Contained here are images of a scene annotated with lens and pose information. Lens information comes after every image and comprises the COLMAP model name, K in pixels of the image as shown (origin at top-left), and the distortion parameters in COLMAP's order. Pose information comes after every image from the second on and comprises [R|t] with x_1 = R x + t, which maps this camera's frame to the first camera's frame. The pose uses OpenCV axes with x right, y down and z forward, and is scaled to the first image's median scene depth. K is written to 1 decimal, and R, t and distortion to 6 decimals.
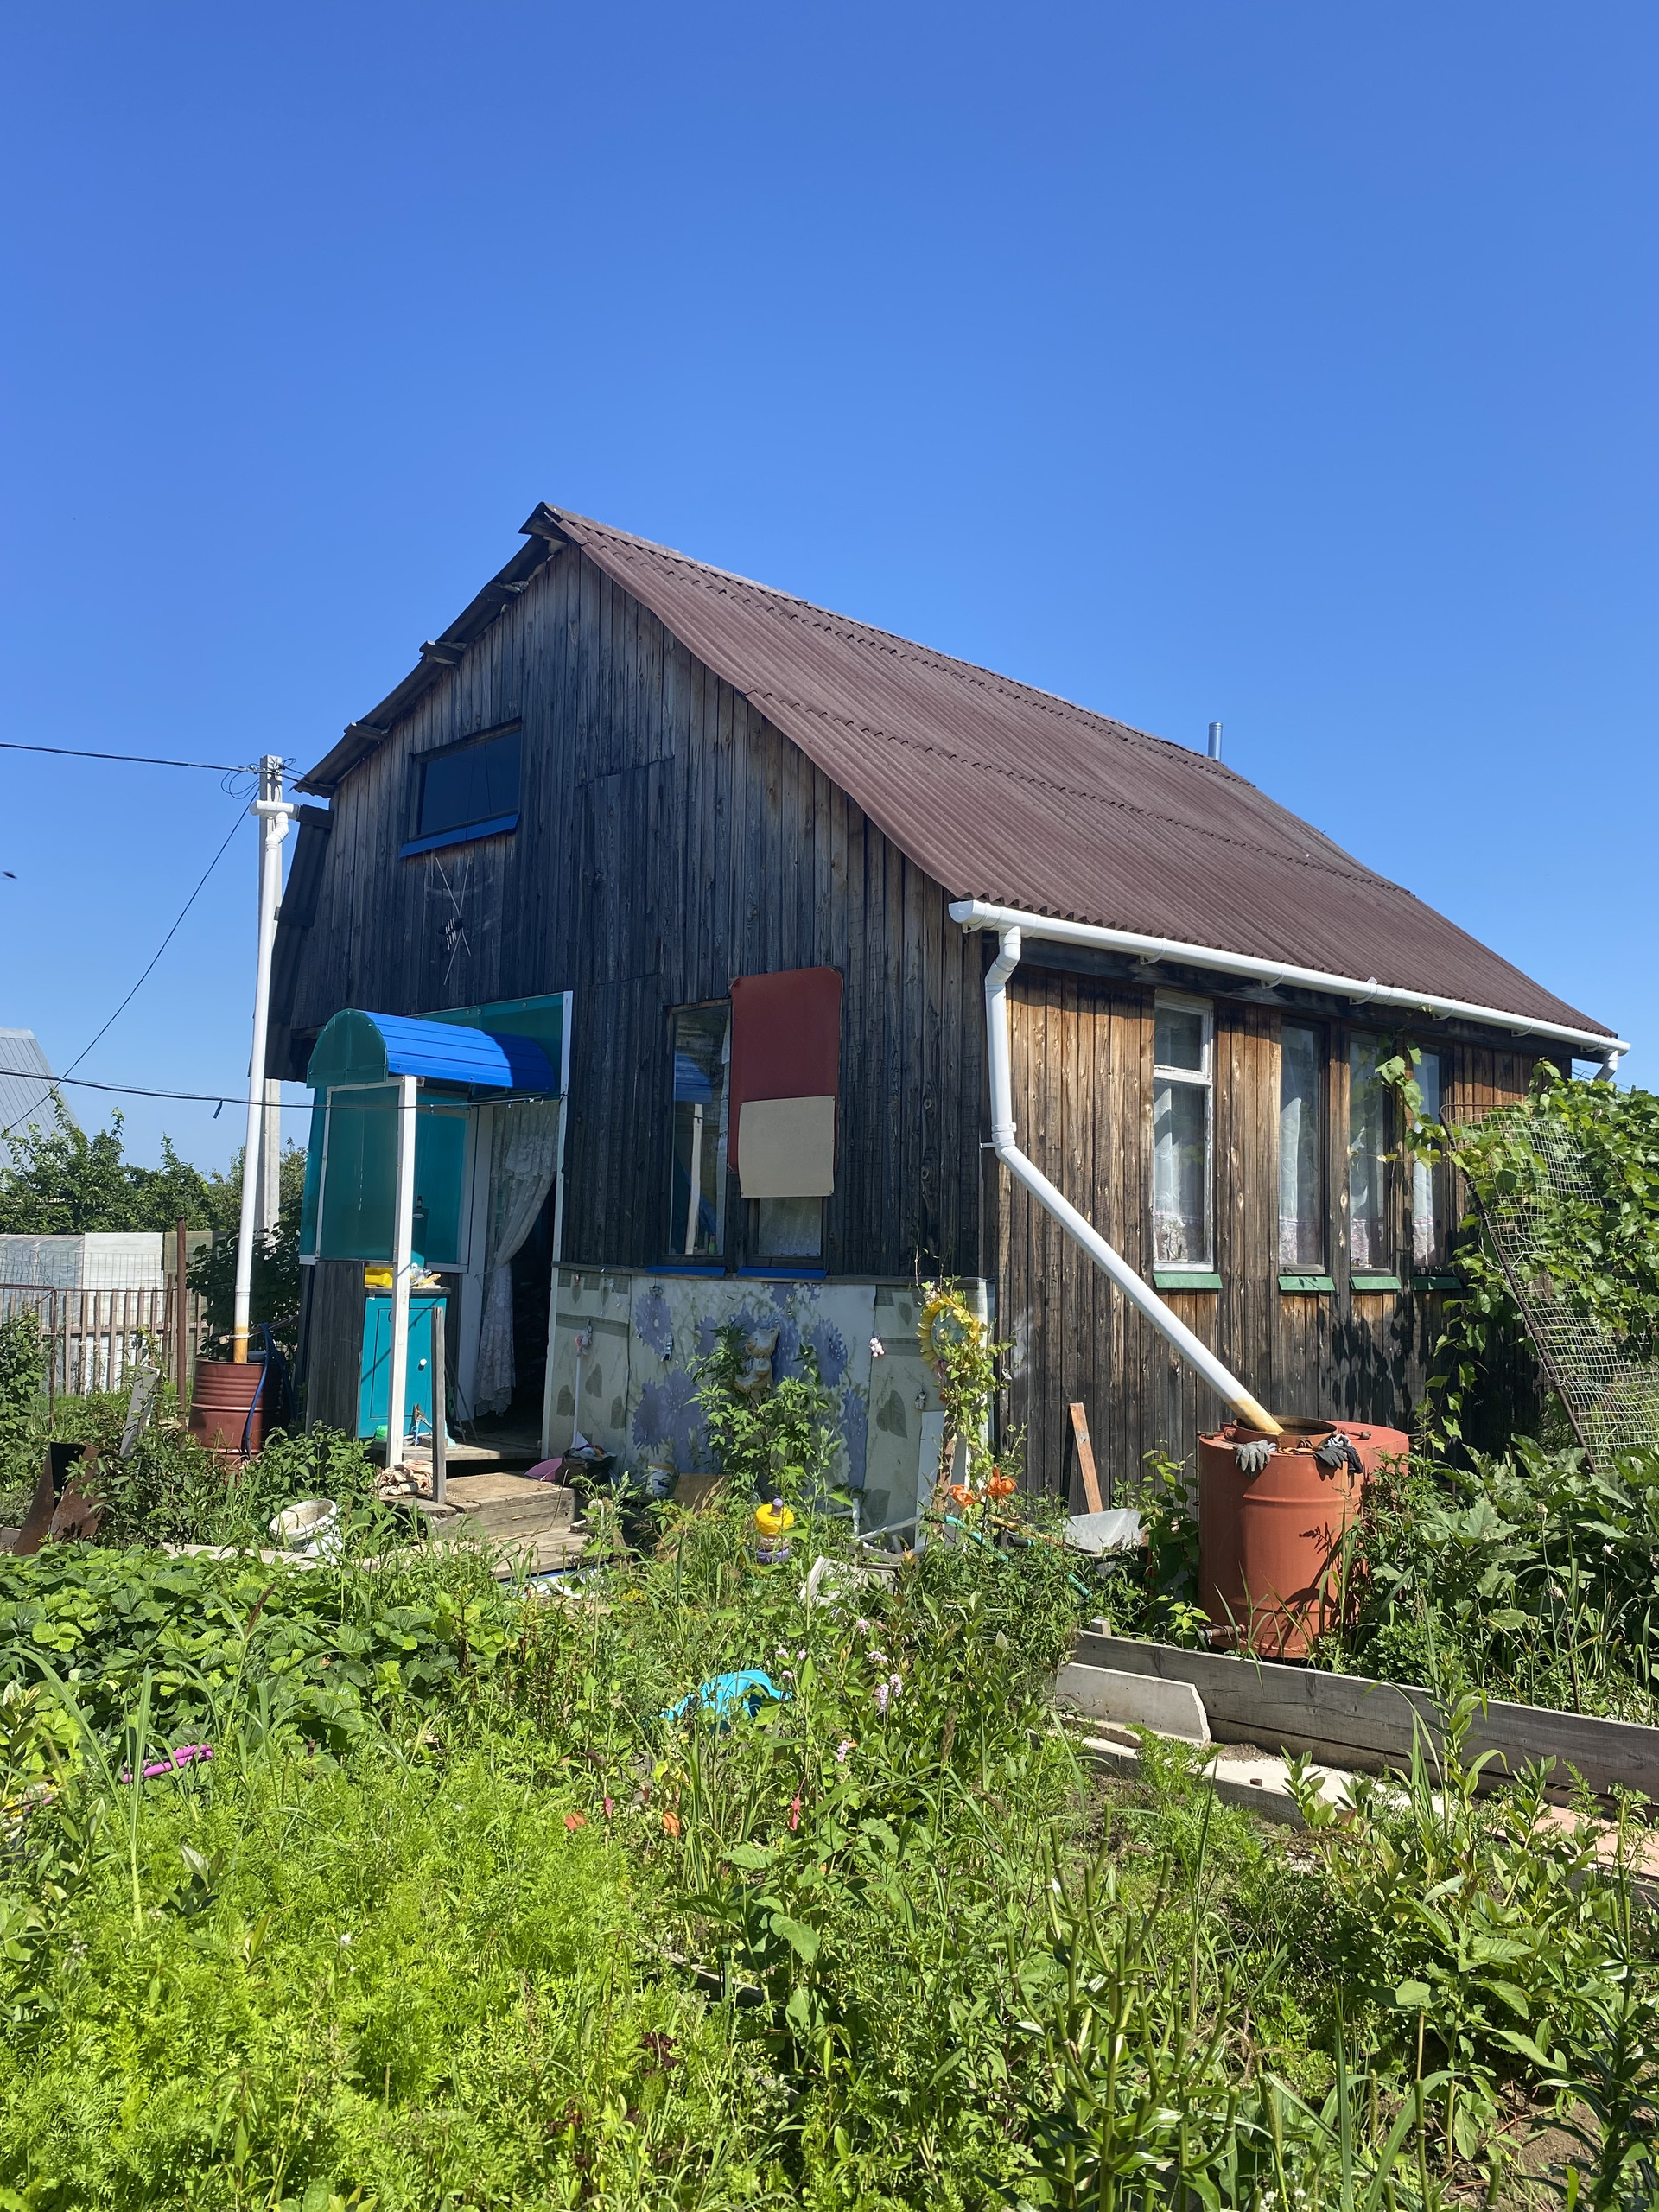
lens RADIAL K [[1678.4, 0, 829.5], [0, 1678.4, 1037.6], [0, 0, 1]] dist [0.003090, 0.000084]
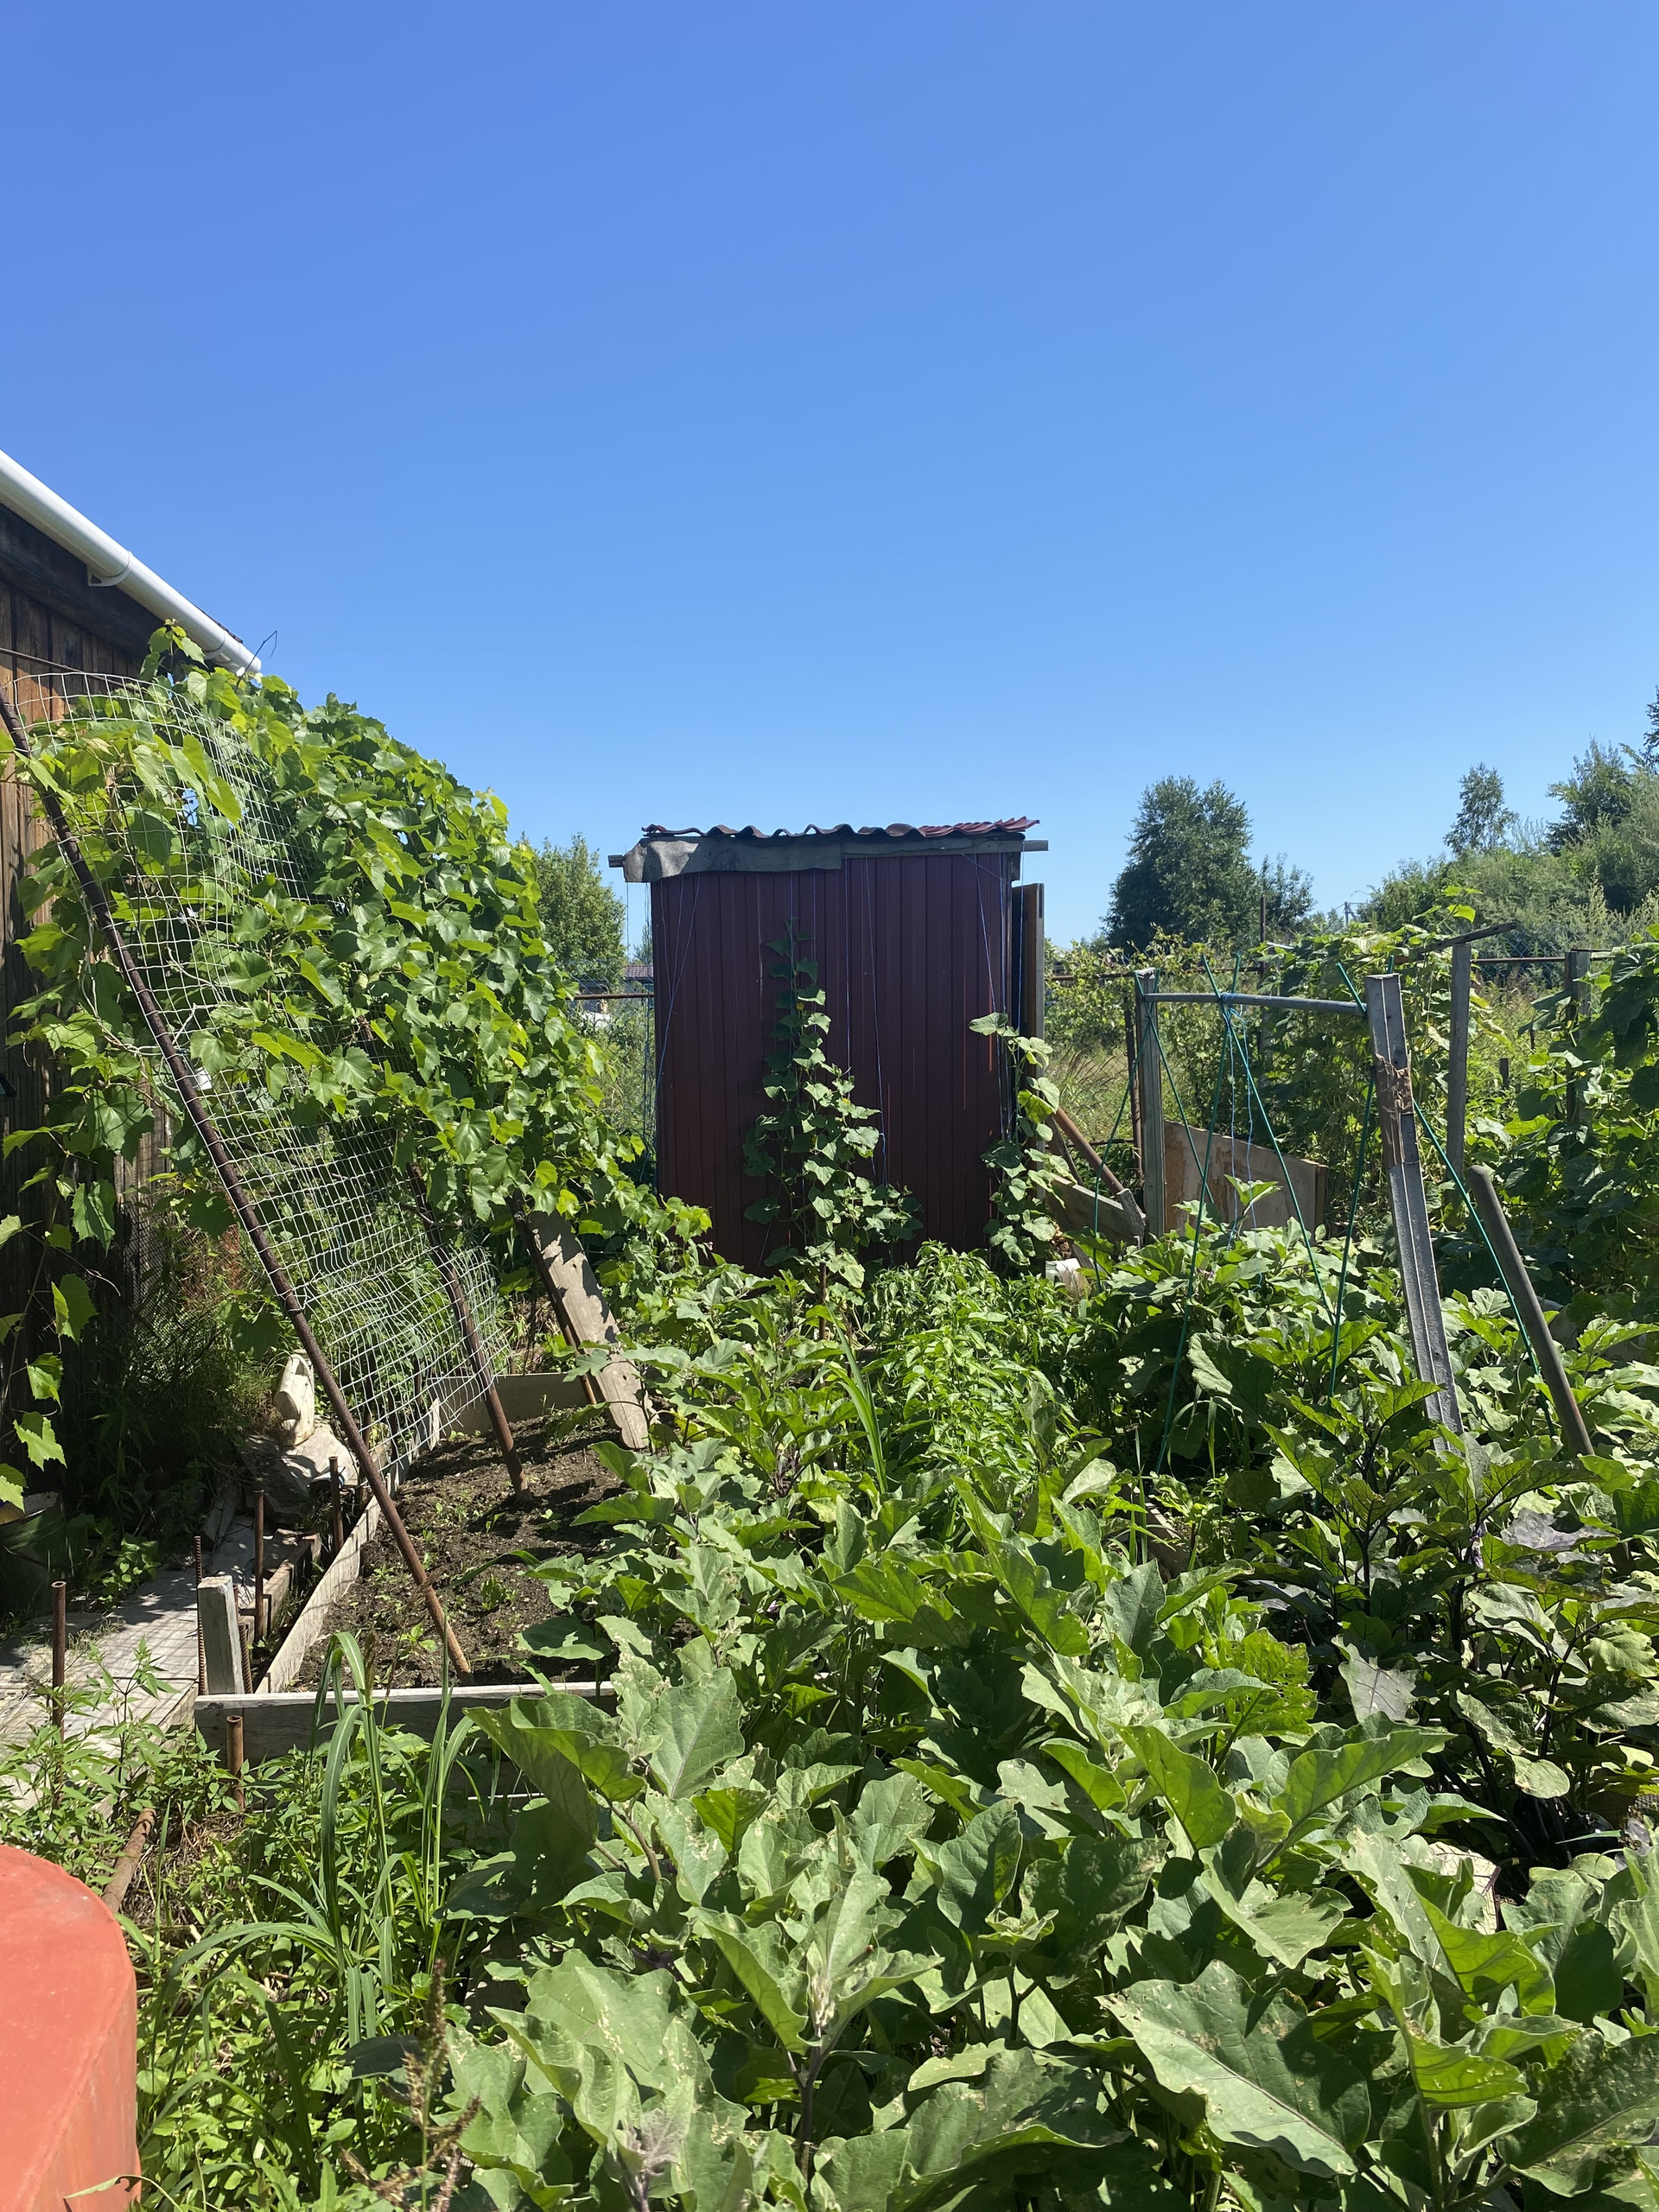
lens RADIAL K [[1662.4, 0, 829.5], [0, 1662.4, 1106.0], [0, 0, 1]] dist [0.130469, -0.316922]
pose [[0.634896, -0.073078, 0.769134, 0.173961], [-0.058931, 0.988036, 0.142522, 0.078226], [-0.770347, -0.135813, 0.622994, 0.573972]]
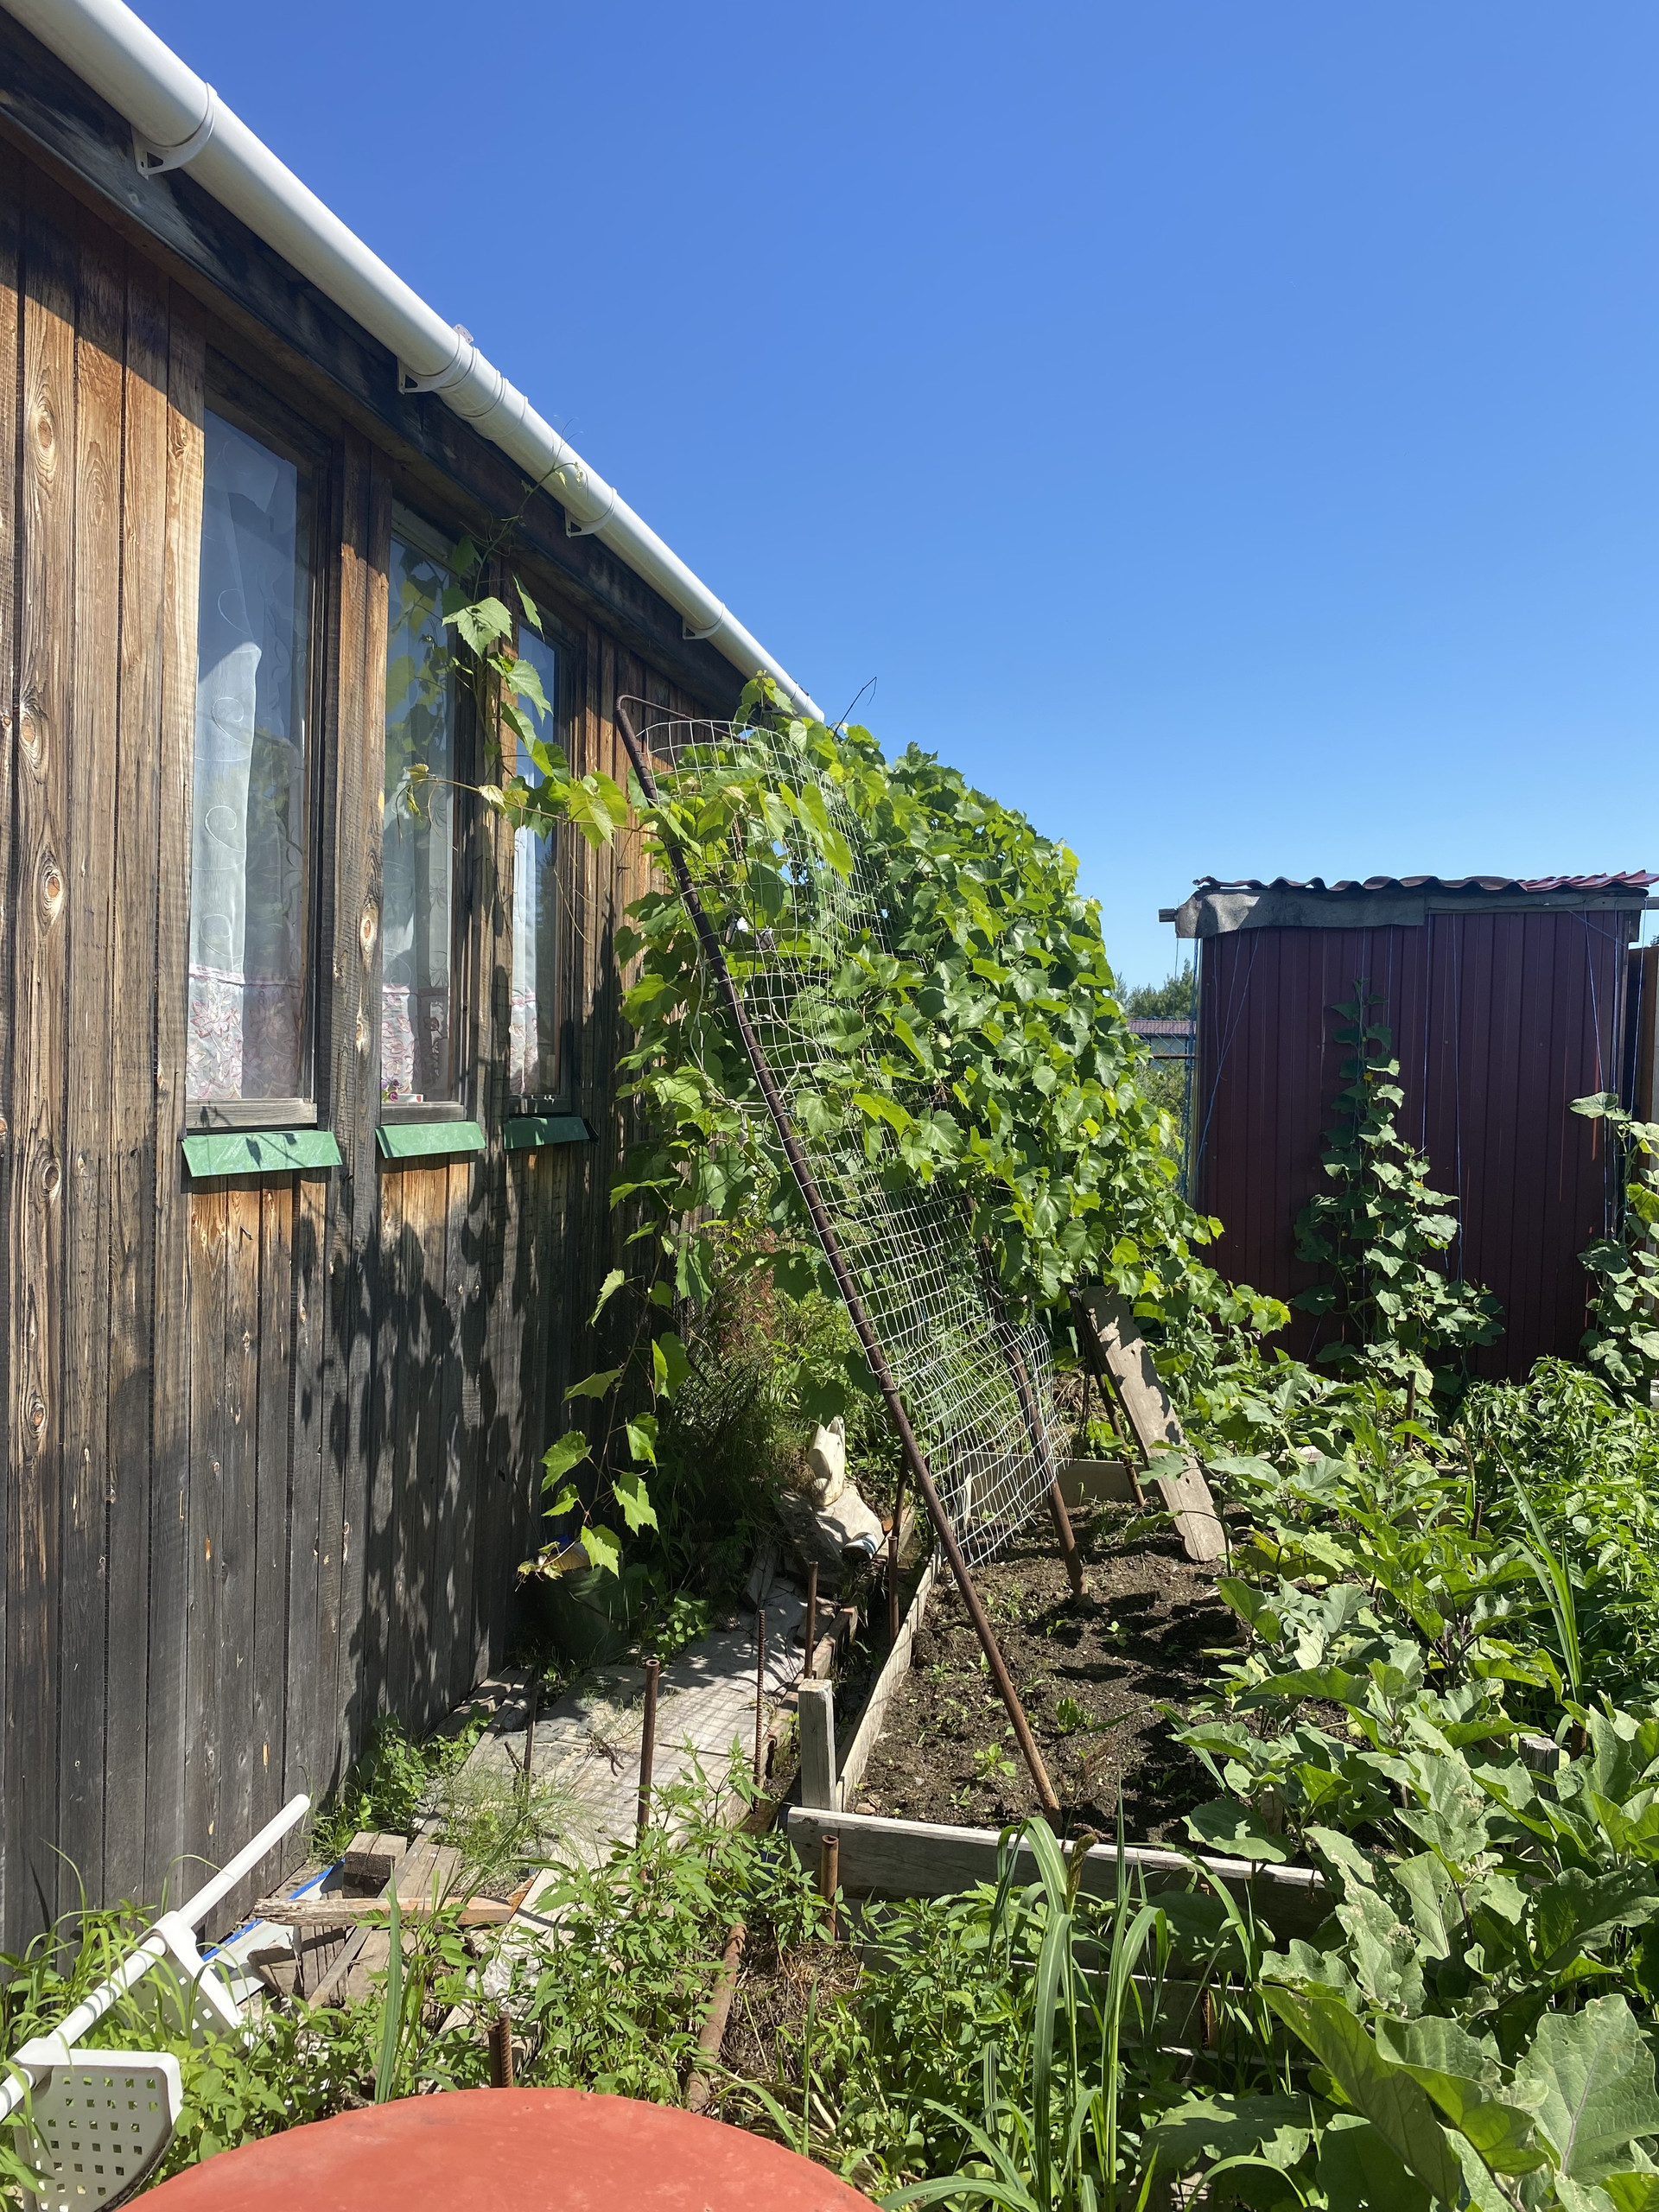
lens RADIAL K [[1667.6, 0, 827.1], [0, 1667.6, 1130.1], [0, 0, 1]] dist [0.130175, -0.329782]
pose [[0.820924, -0.024990, 0.570490, 0.173053], [-0.069380, 0.987276, 0.143083, 0.080258], [-0.566807, -0.157041, 0.808745, 0.626680]]
